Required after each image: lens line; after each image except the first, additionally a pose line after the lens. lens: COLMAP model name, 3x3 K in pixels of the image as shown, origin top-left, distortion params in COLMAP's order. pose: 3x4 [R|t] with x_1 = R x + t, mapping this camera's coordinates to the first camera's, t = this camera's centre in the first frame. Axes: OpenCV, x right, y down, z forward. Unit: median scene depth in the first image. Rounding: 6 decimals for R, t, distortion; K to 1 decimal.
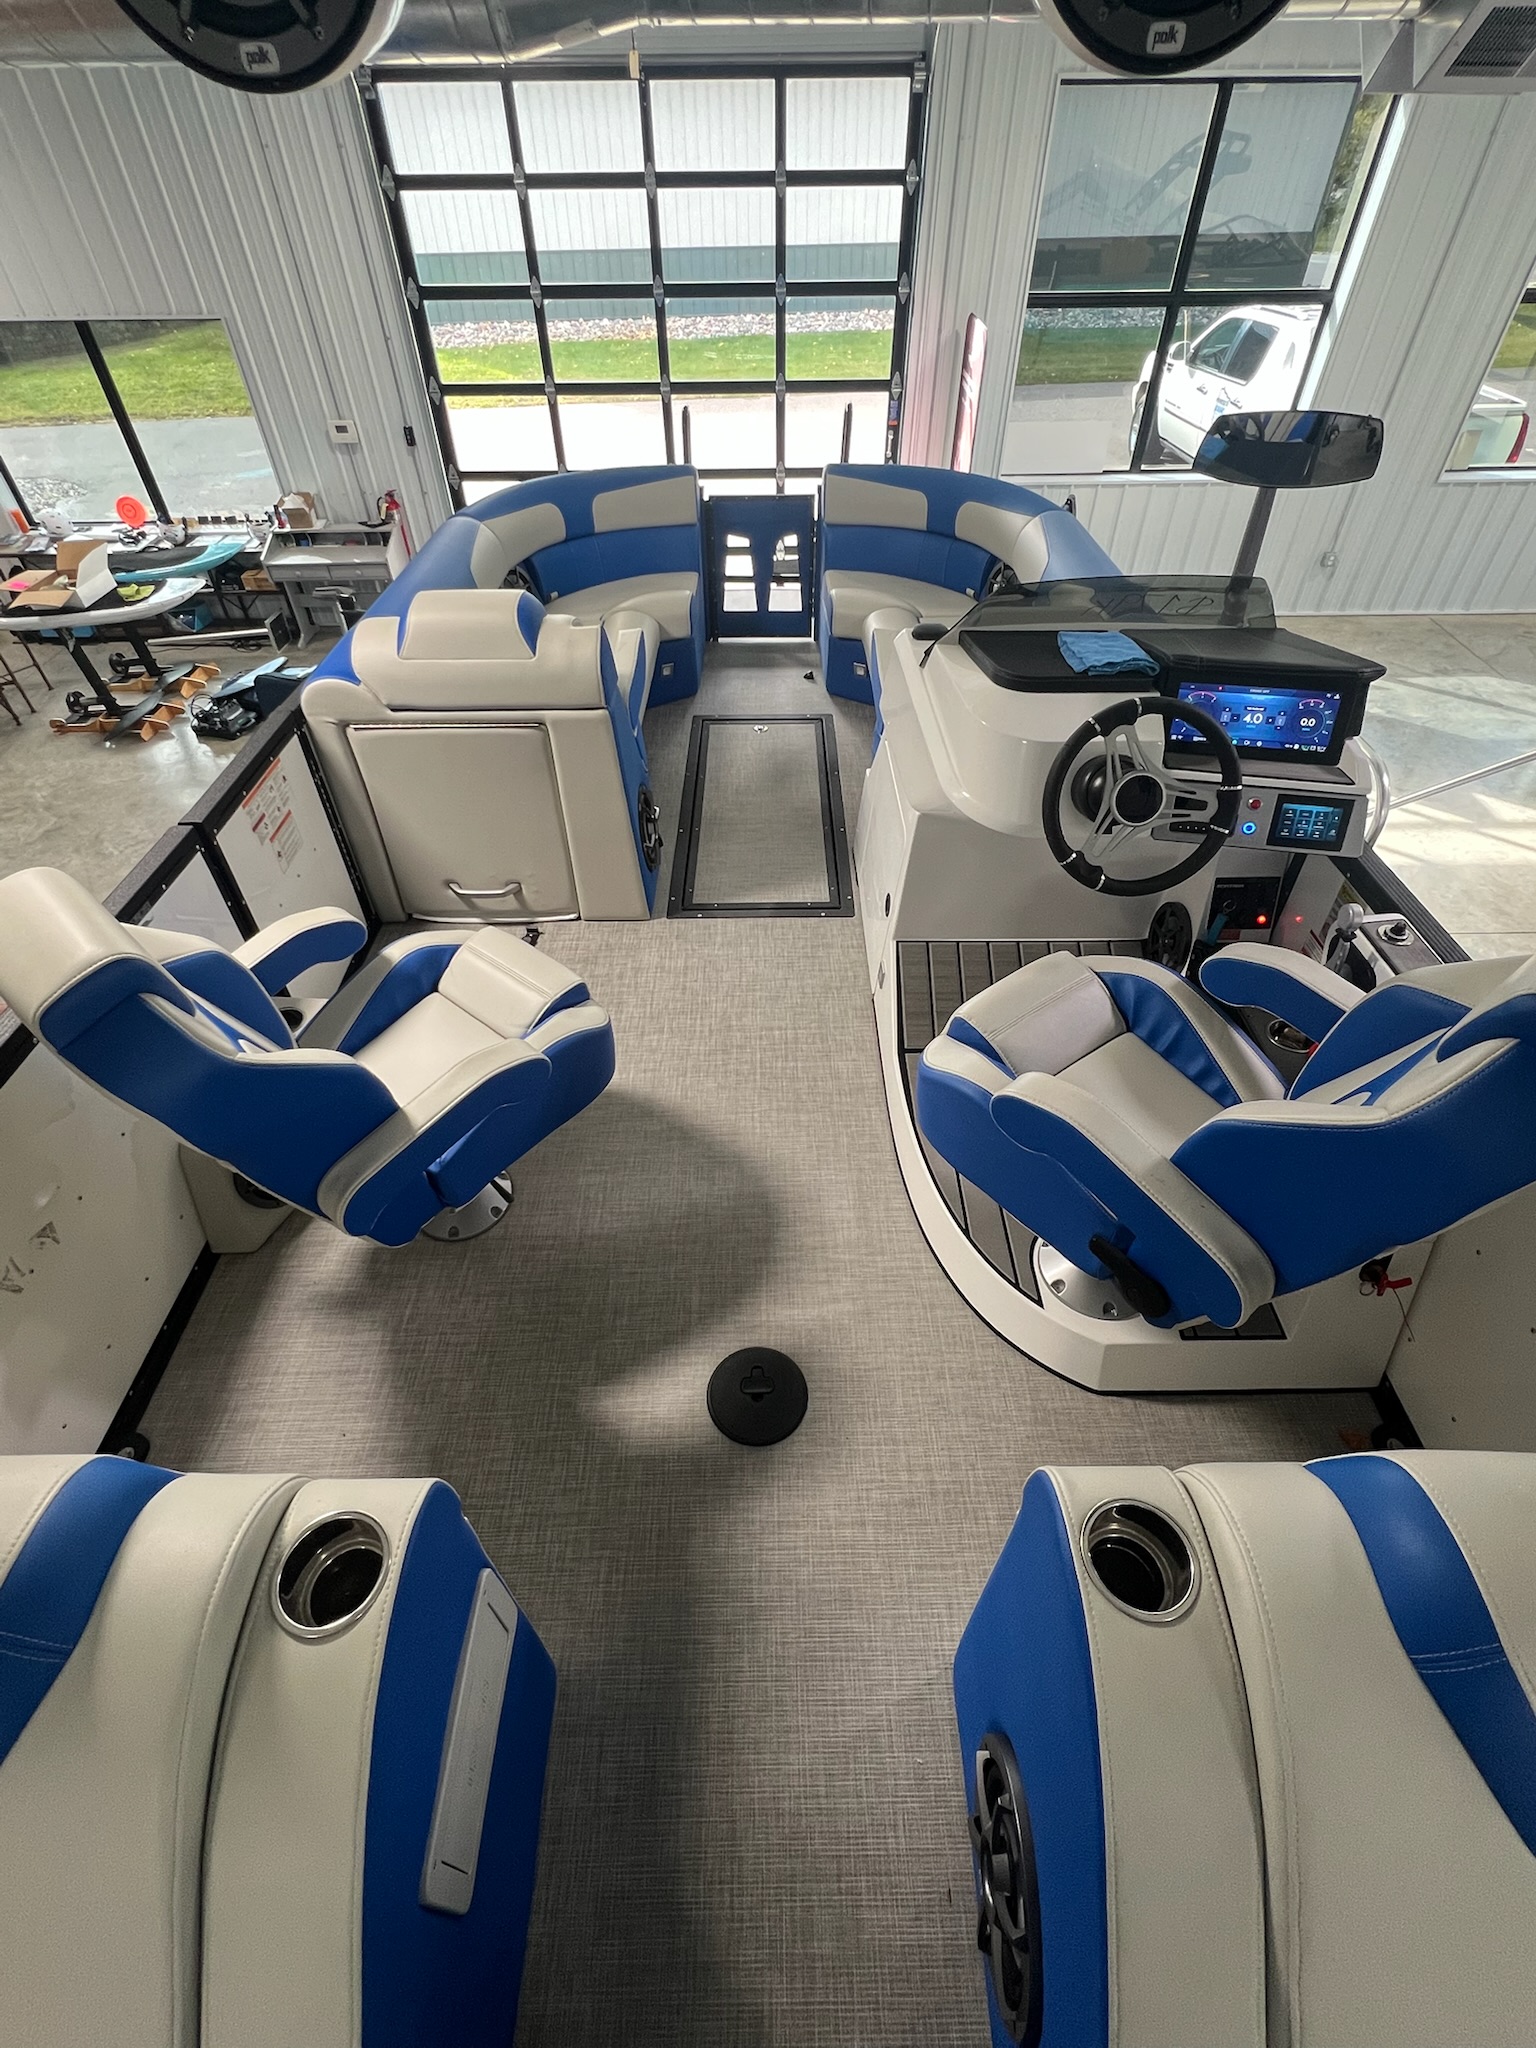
lens RADIAL K [[931.3, 0, 770.8], [0, 931.3, 1017.6], [0, 0, 1]] dist [-0.000955, -0.000050]
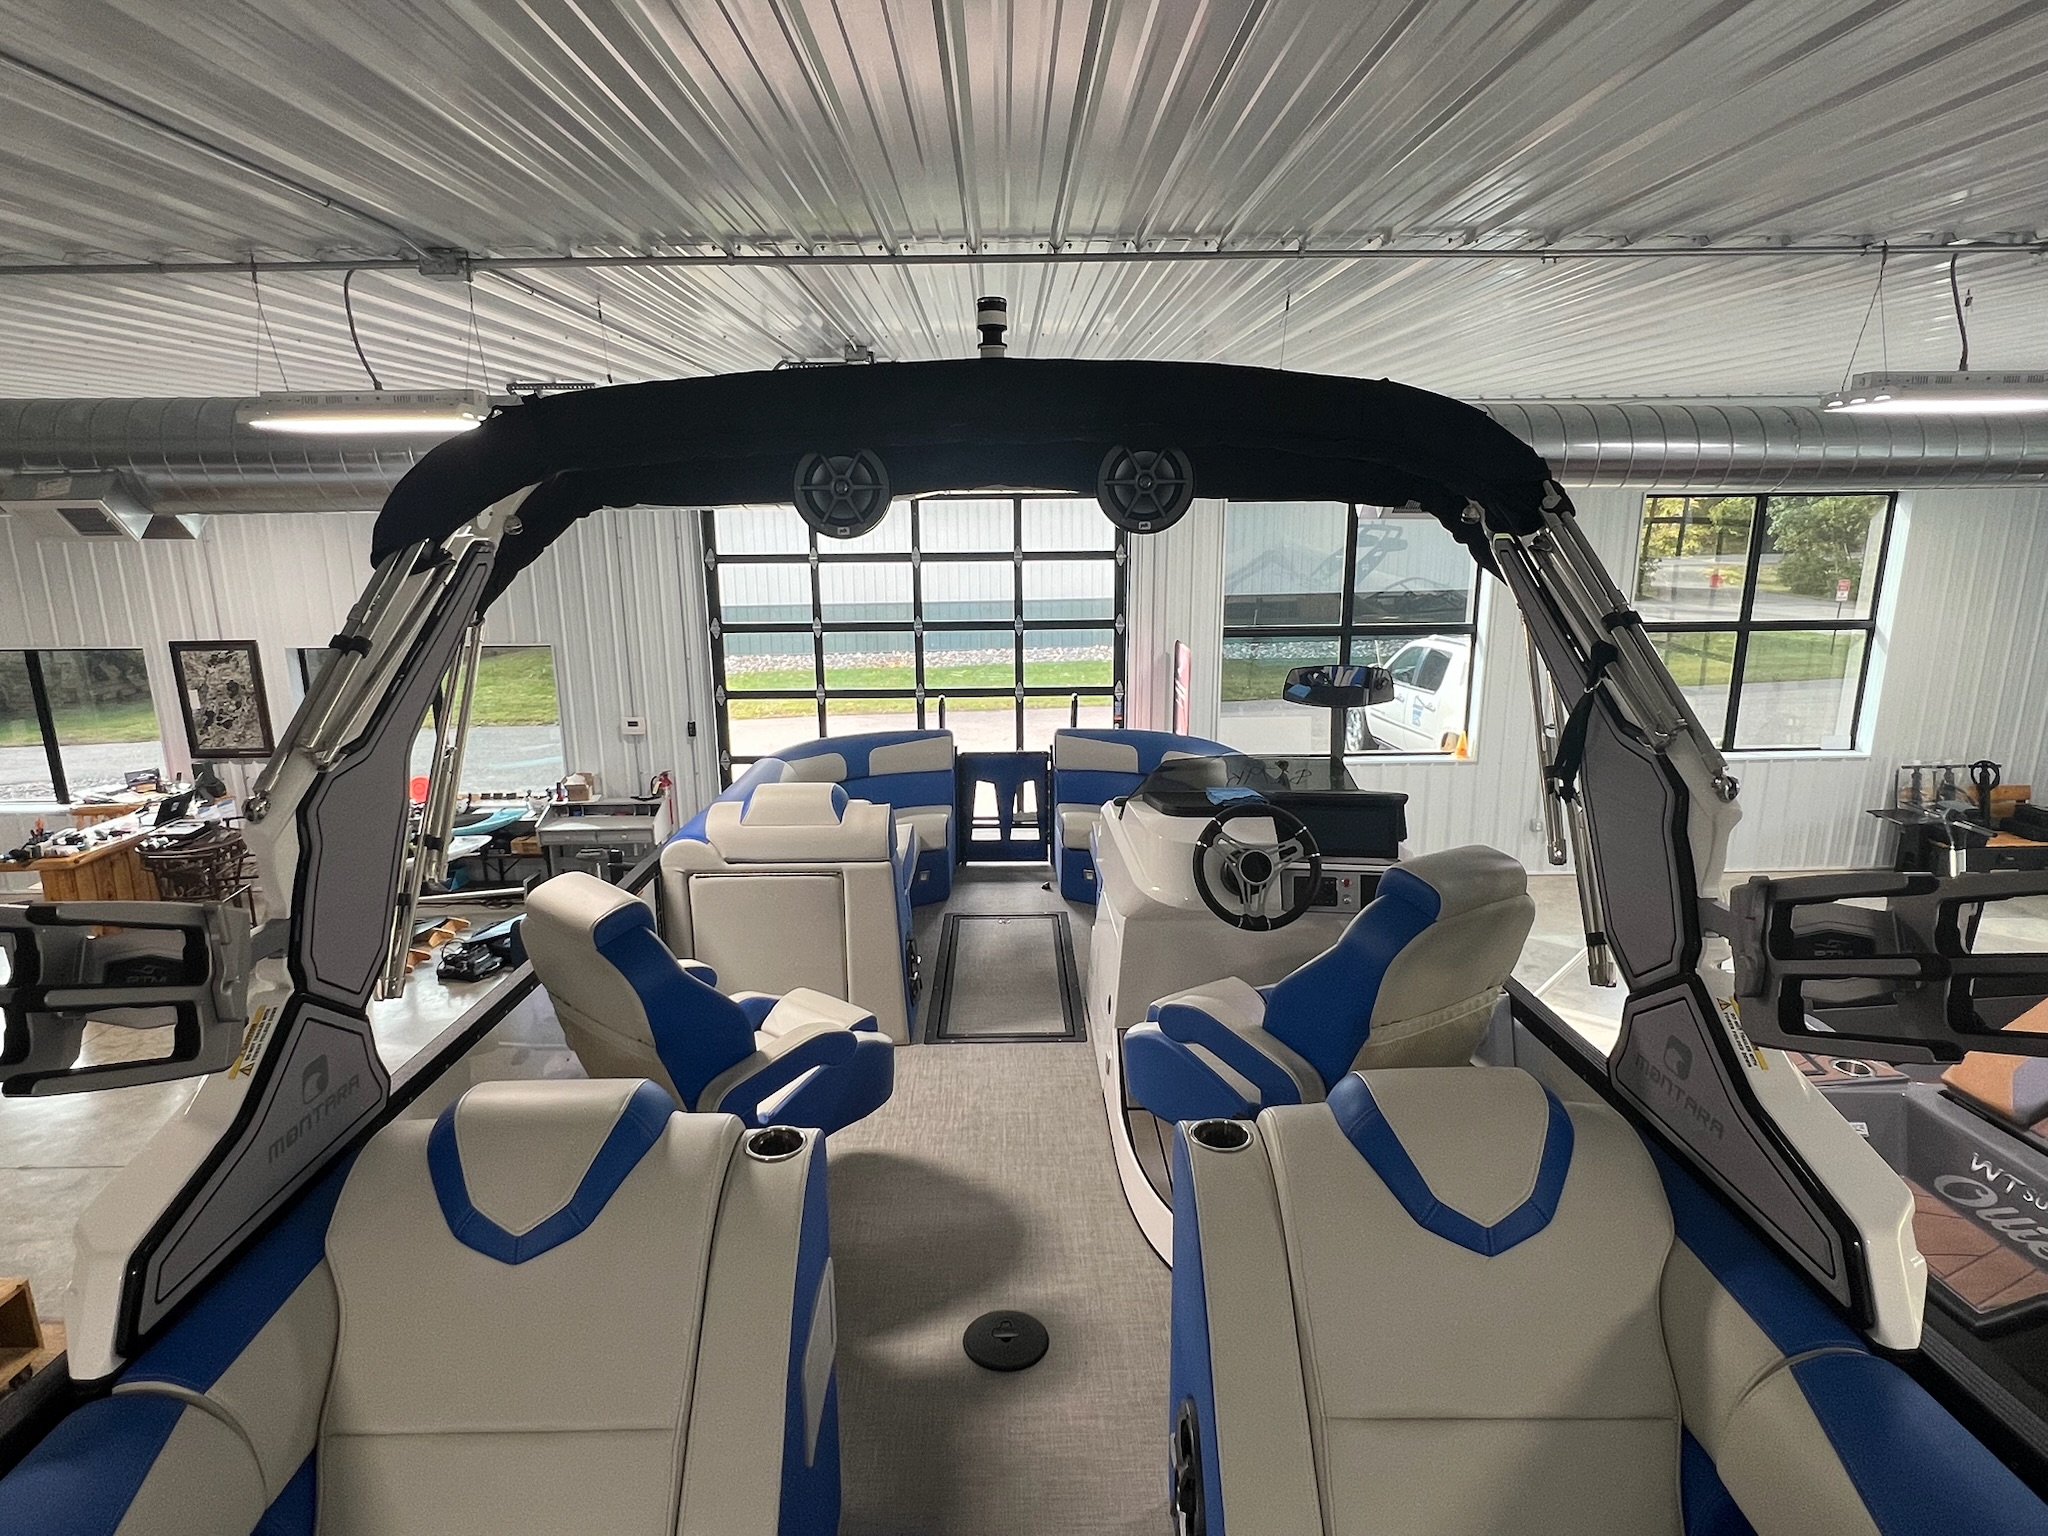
lens RADIAL K [[1132.1, 0, 1024.0], [0, 1132.1, 768.0], [0, 0, 1]] dist [0.001549, 0.000396]
pose [[0.999919, -0.004147, 0.012038, -0.001960], [0.009807, 0.853769, -0.520560, 0.170768], [-0.008119, 0.520636, 0.853740, -0.192740]]
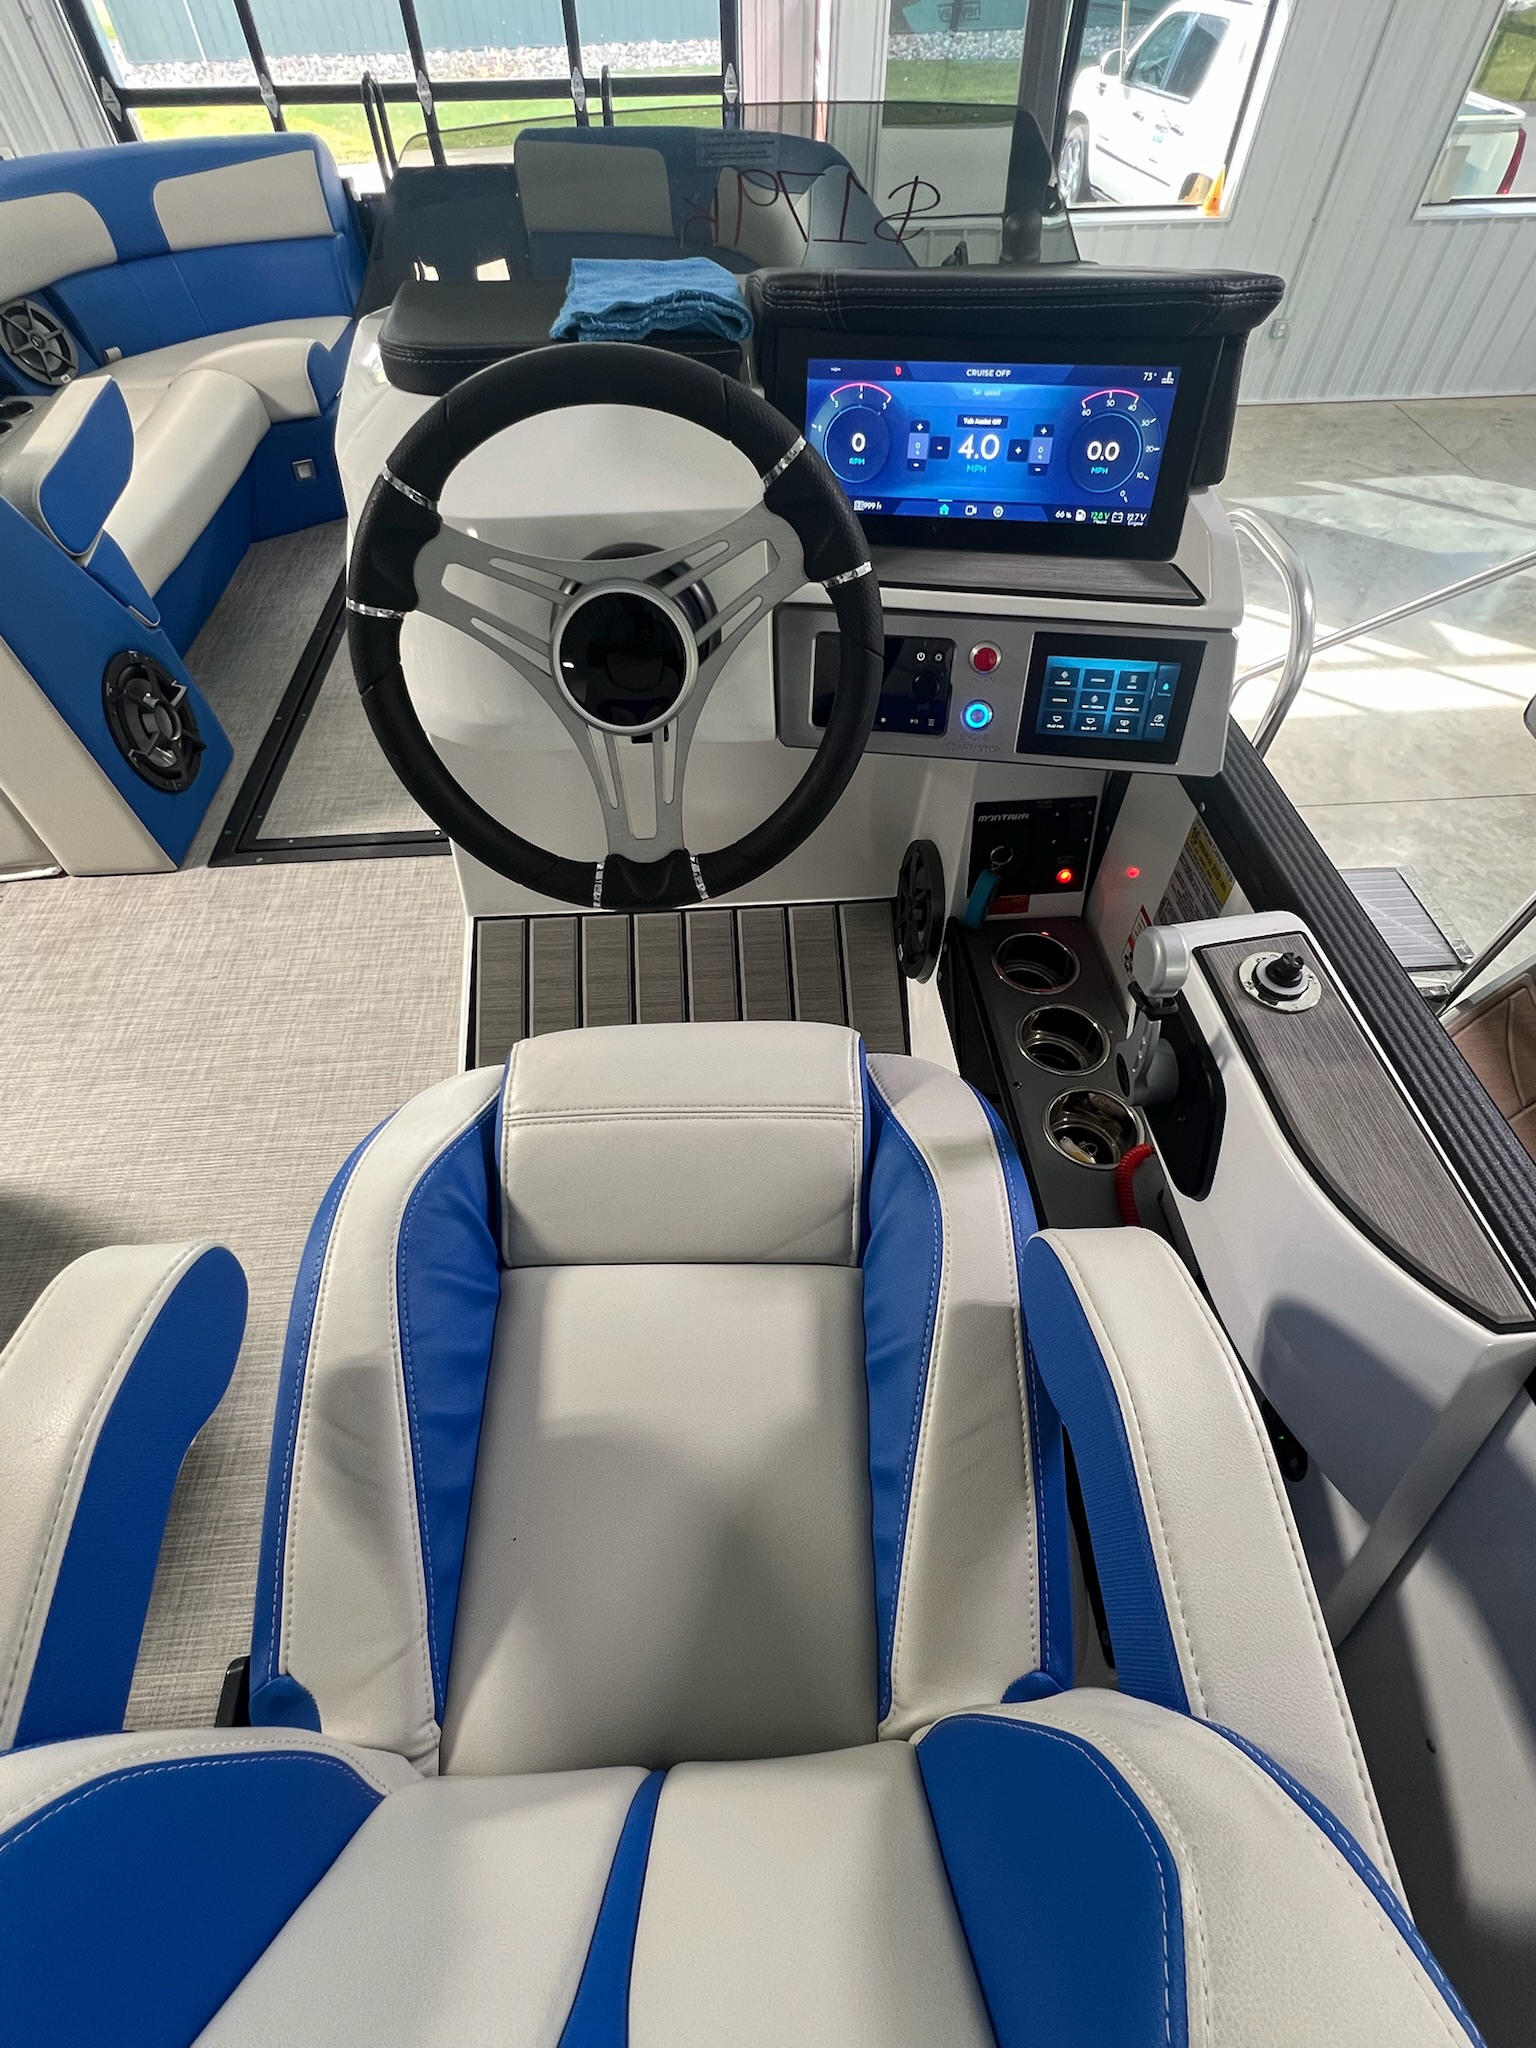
lens RADIAL K [[924.7, 0, 769.4], [0, 924.7, 1014.6], [0, 0, 1]] dist [-0.000410, -0.000185]
pose [[0.998092, -0.048932, 0.037663, 0.125925], [0.043027, 0.988618, 0.144165, -0.042033], [-0.044288, -0.142269, 0.988837, 0.176562]]
